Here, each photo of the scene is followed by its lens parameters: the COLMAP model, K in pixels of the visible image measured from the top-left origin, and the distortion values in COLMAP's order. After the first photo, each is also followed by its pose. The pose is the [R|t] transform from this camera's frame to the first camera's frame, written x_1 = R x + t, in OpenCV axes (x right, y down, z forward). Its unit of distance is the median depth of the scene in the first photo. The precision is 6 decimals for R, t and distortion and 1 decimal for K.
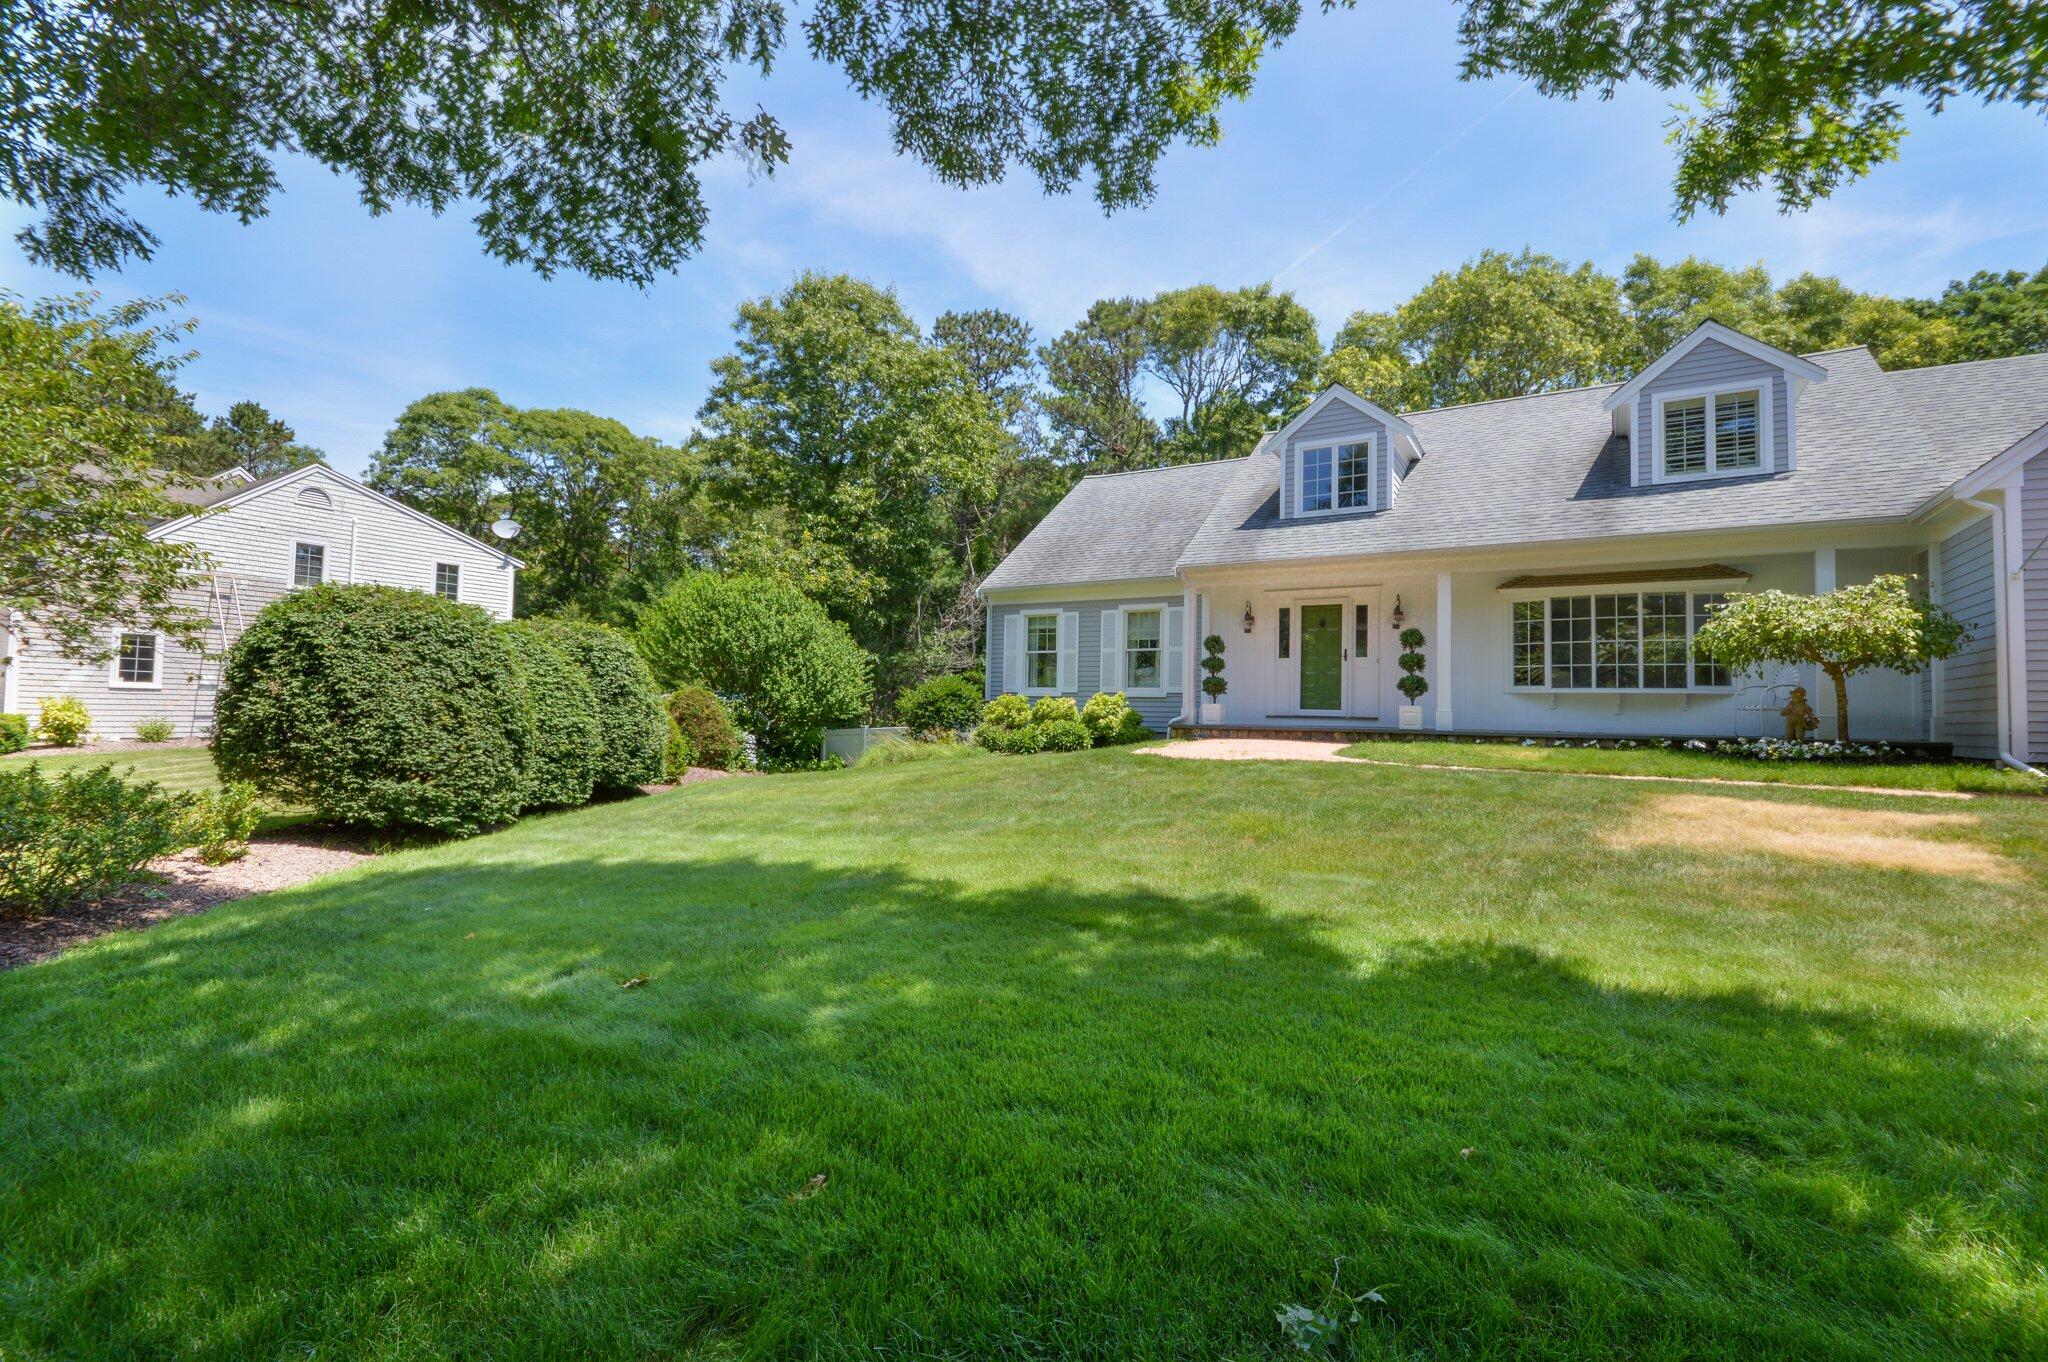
lens RADIAL K [[892.7, 0, 1045.1], [0, 892.7, 673.6], [0, 0, 1]] dist [-0.002149, -0.000808]
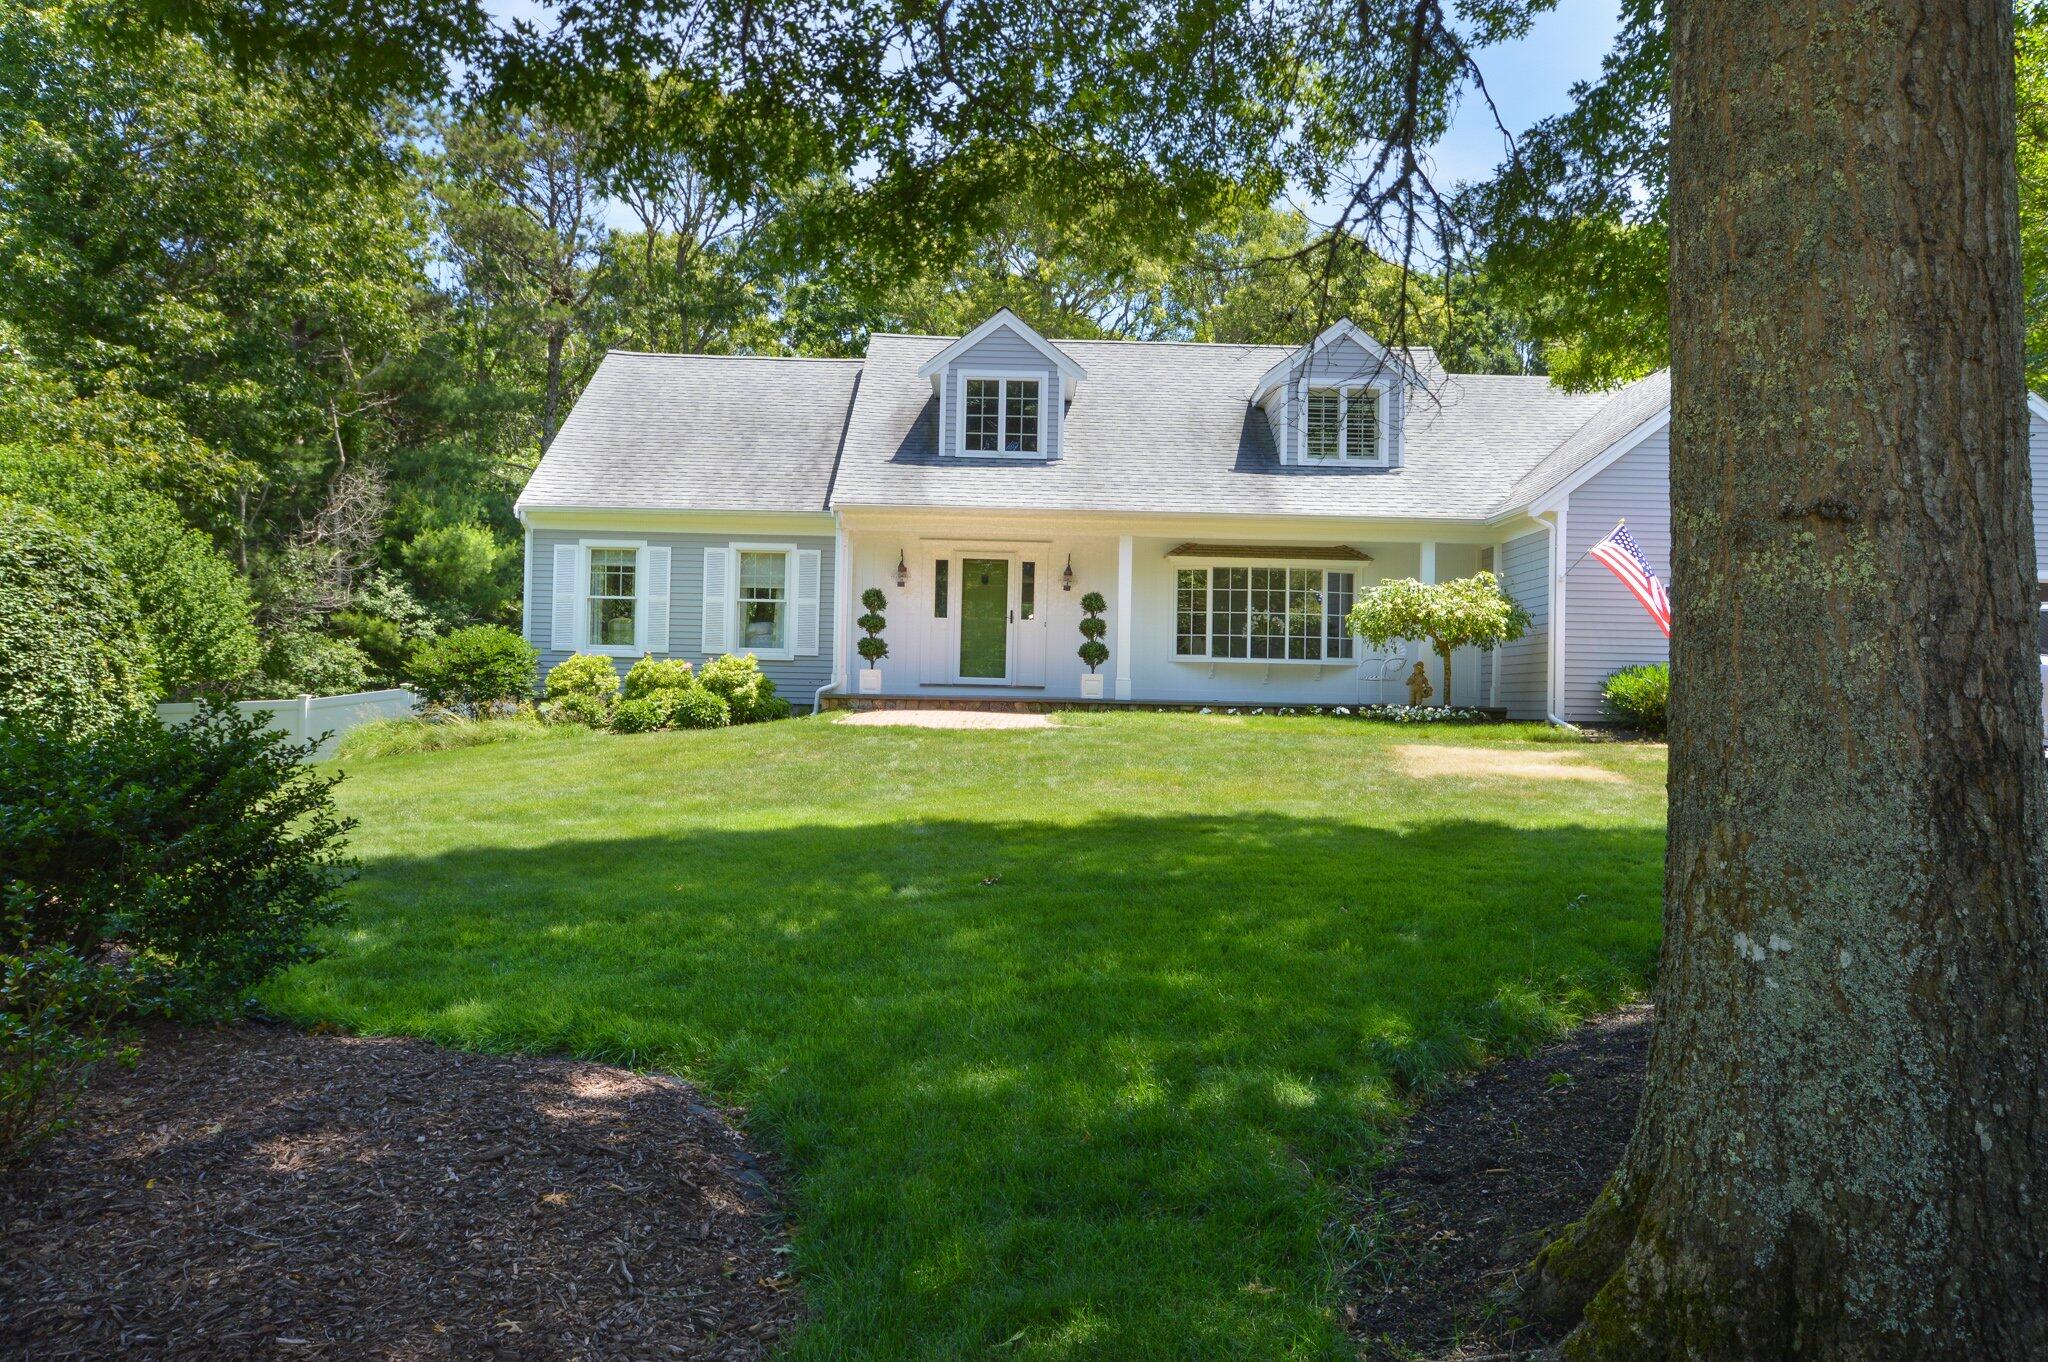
lens RADIAL K [[1373.1, 0, 1031.1], [0, 1373.1, 678.6], [0, 0, 1]] dist [0.000692, 0.005854]
pose [[0.849609, 0.006240, 0.527376, -0.365224], [-0.027926, 0.999060, 0.033169, -0.004939], [-0.526673, -0.042908, 0.848985, -0.181374]]
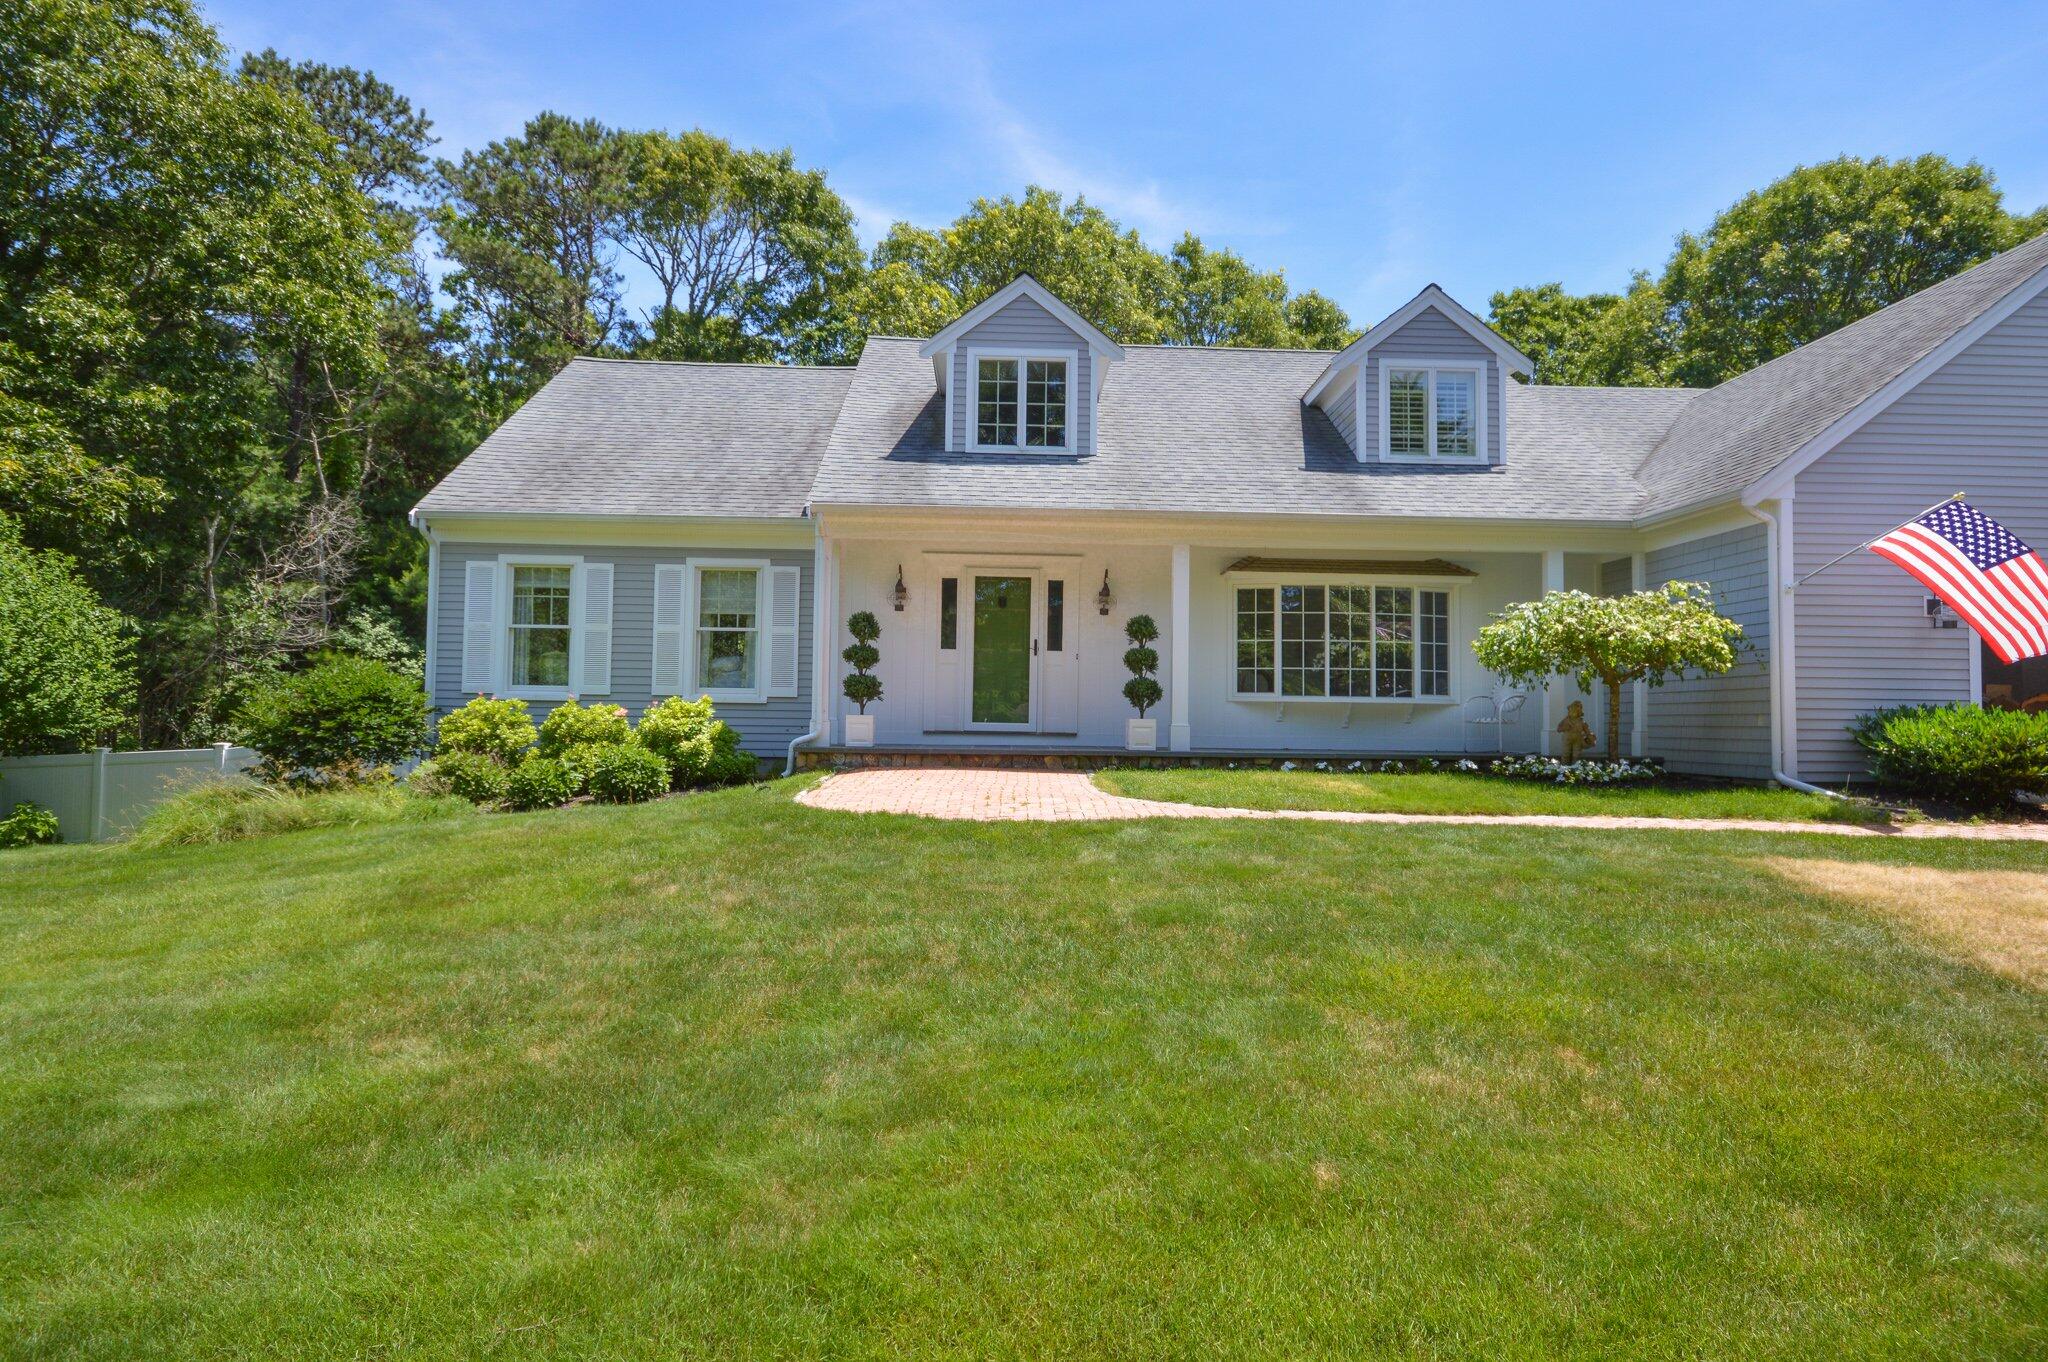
lens RADIAL K [[1040.4, 0, 1037.1], [0, 1040.4, 681.5], [0, 0, 1]] dist [-0.000103, -0.002570]
pose [[0.836557, 0.011163, 0.547766, -0.125804], [-0.021463, 0.999693, 0.012405, -0.003599], [-0.547459, -0.022134, 0.836539, 0.277957]]
